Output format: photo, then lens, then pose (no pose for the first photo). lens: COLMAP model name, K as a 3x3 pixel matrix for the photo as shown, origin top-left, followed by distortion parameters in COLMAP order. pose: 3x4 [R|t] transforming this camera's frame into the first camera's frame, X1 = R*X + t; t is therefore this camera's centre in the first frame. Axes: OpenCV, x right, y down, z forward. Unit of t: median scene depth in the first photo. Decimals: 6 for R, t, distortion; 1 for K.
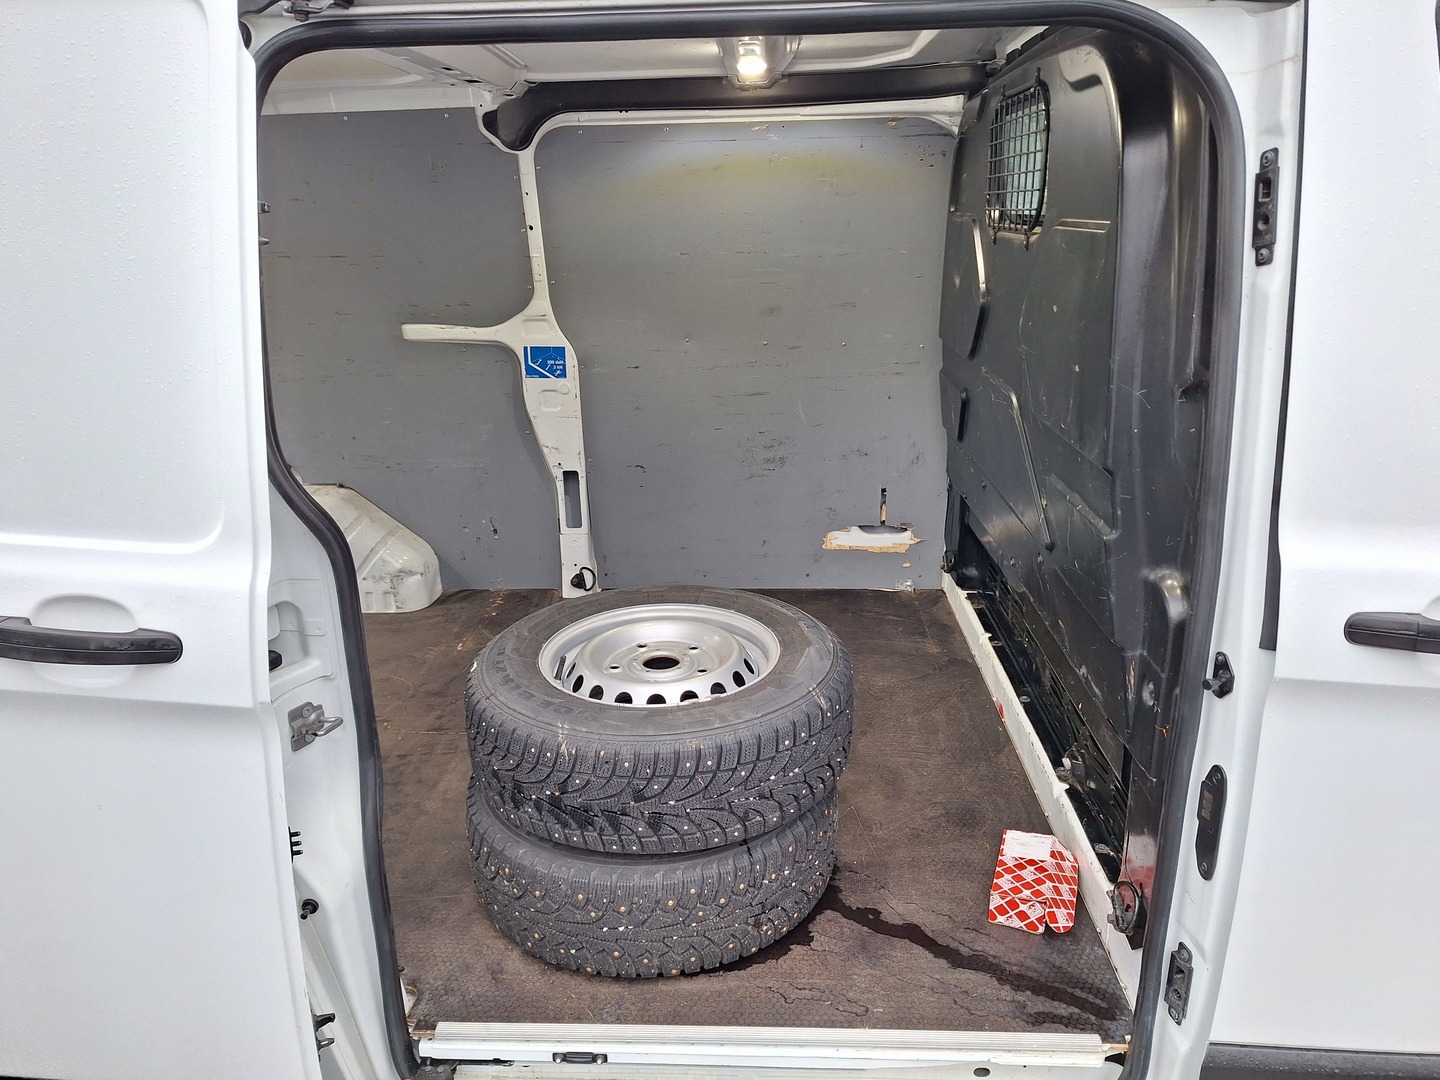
lens RADIAL K [[991.7, 0, 714.6], [0, 991.7, 533.6], [0, 0, 1]] dist [0.125667, -0.193064]
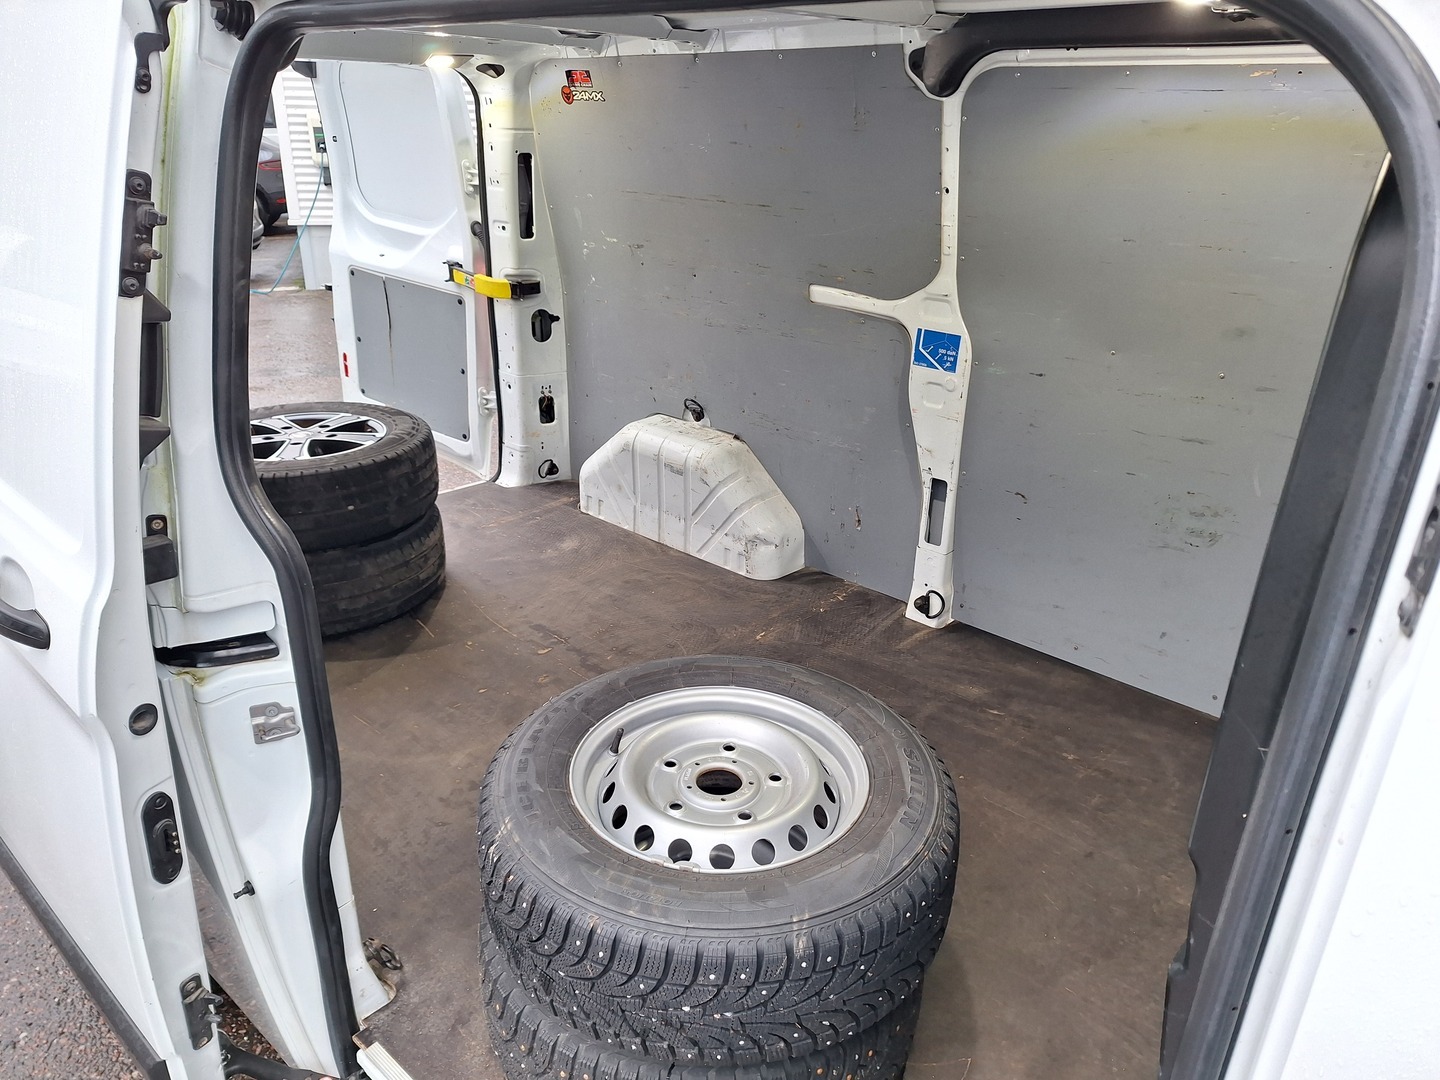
lens RADIAL K [[991.7, 0, 714.6], [0, 991.7, 533.6], [0, 0, 1]] dist [0.125667, -0.193064]
pose [[0.776924, 0.277061, -0.565356, 0.207507], [-0.226195, 0.960846, 0.160035, -0.115617], [0.587559, 0.003546, 0.809173, 0.202811]]
